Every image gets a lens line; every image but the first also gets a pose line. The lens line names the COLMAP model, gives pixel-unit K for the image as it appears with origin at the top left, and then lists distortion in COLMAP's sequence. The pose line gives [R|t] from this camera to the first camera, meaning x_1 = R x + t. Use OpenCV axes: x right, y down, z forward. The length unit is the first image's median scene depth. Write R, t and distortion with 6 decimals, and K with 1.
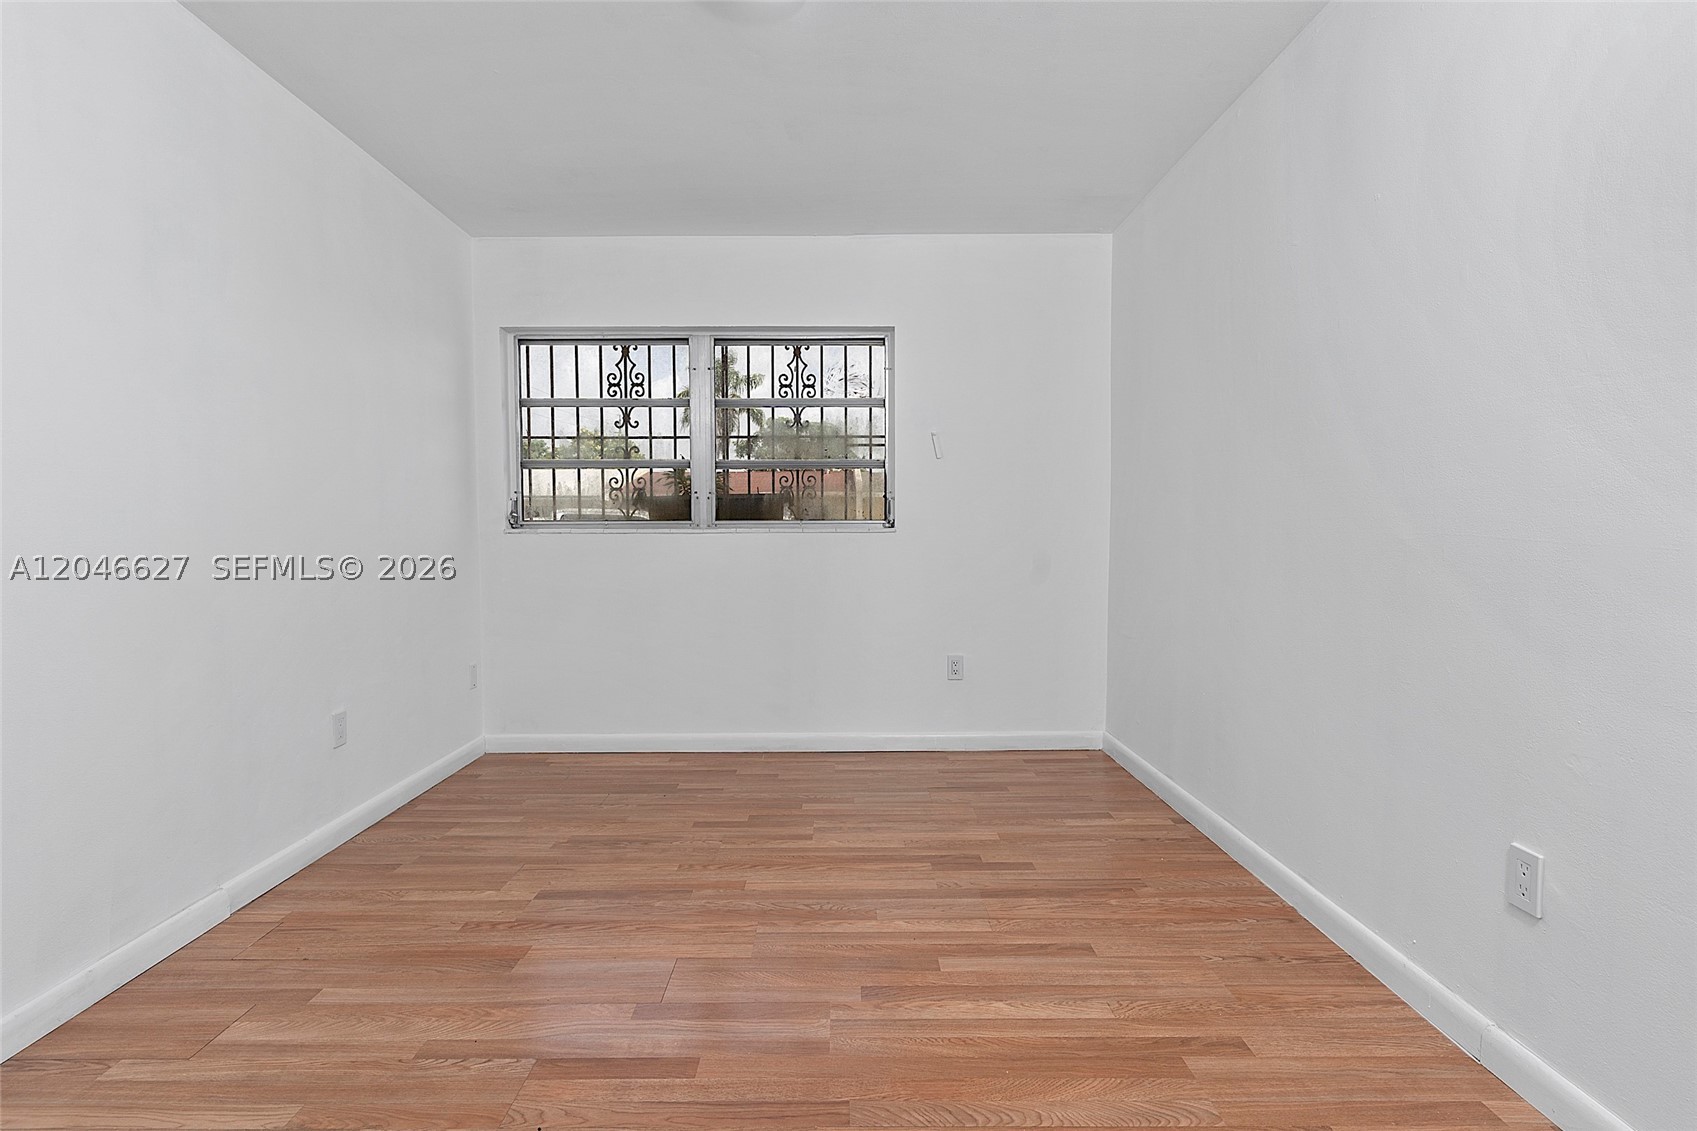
lens RADIAL K [[823.2, 0, 848.5], [0, 823.2, 565.5], [0, 0, 1]] dist [0.002501, 0.000367]
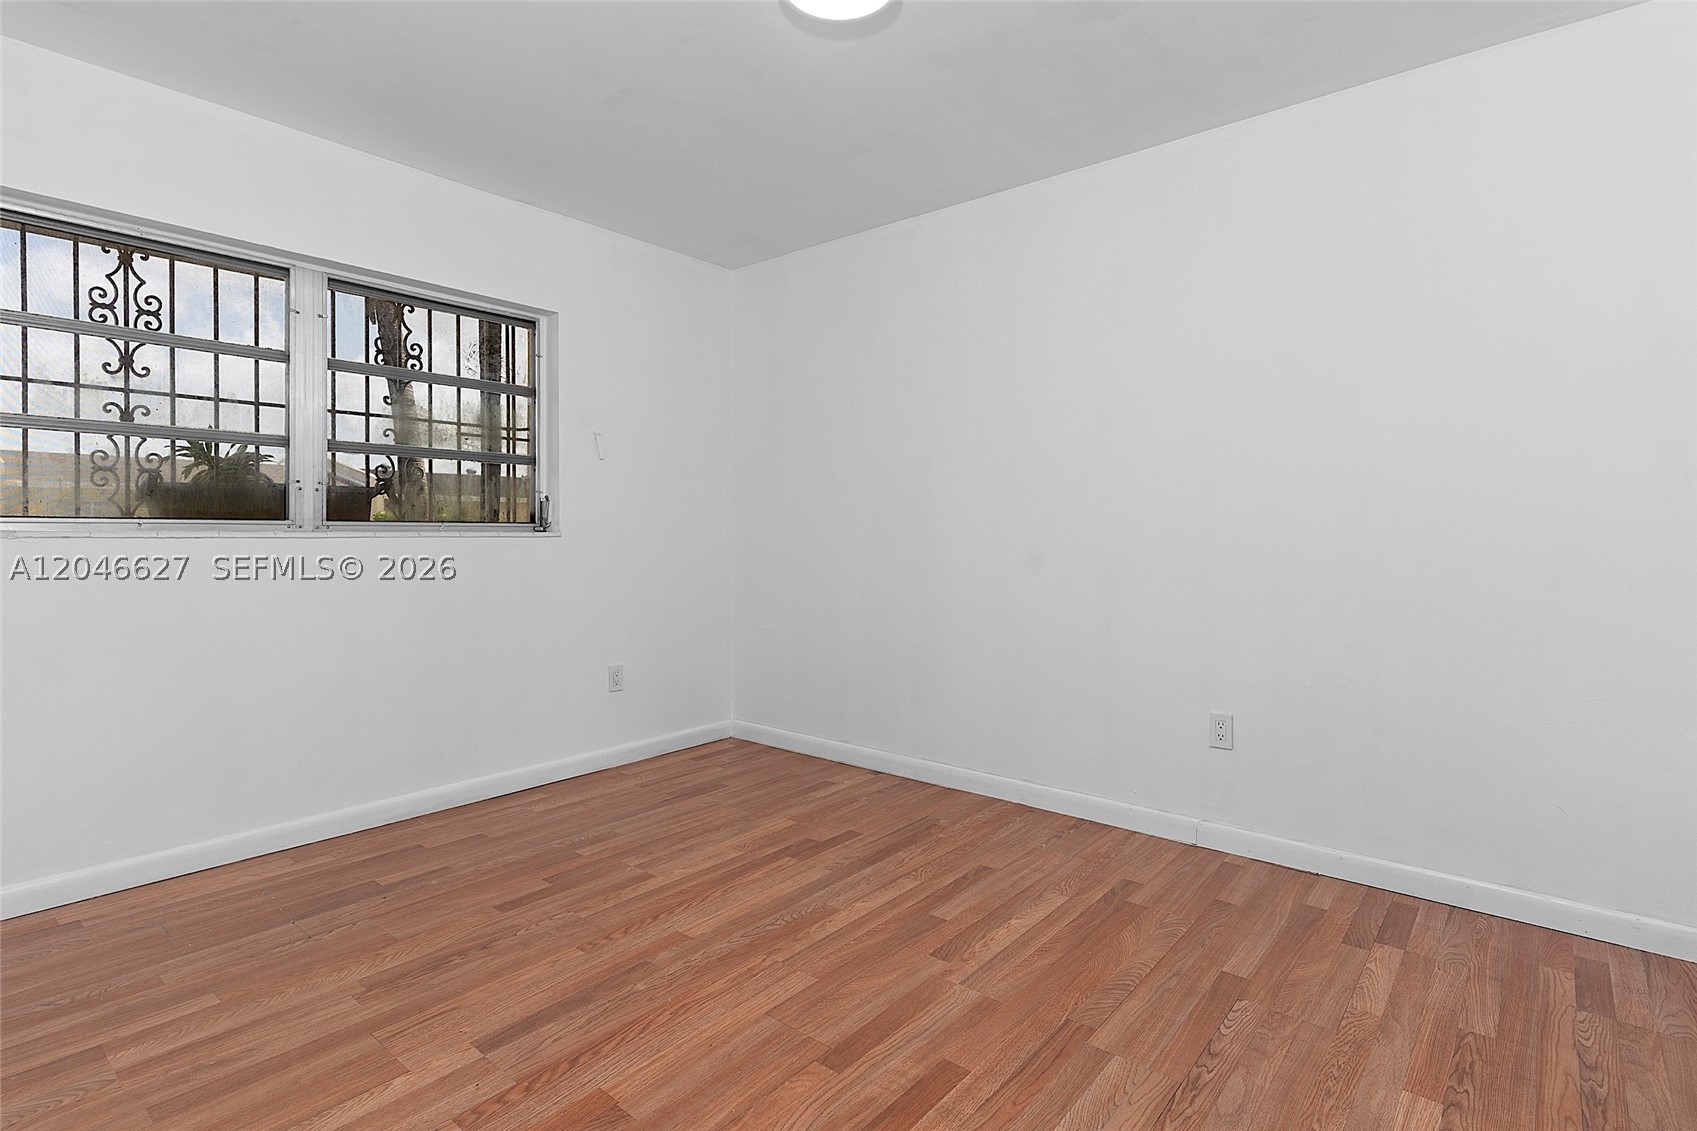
lens RADIAL K [[824.0, 0, 844.5], [0, 824.0, 534.8], [0, 0, 1]] dist [0.000563, 0.000183]
pose [[0.654728, 0.002727, 0.755860, -0.584953], [0.028067, 0.999216, -0.027917, -0.011613], [-0.755343, 0.039493, 0.654138, 0.230240]]
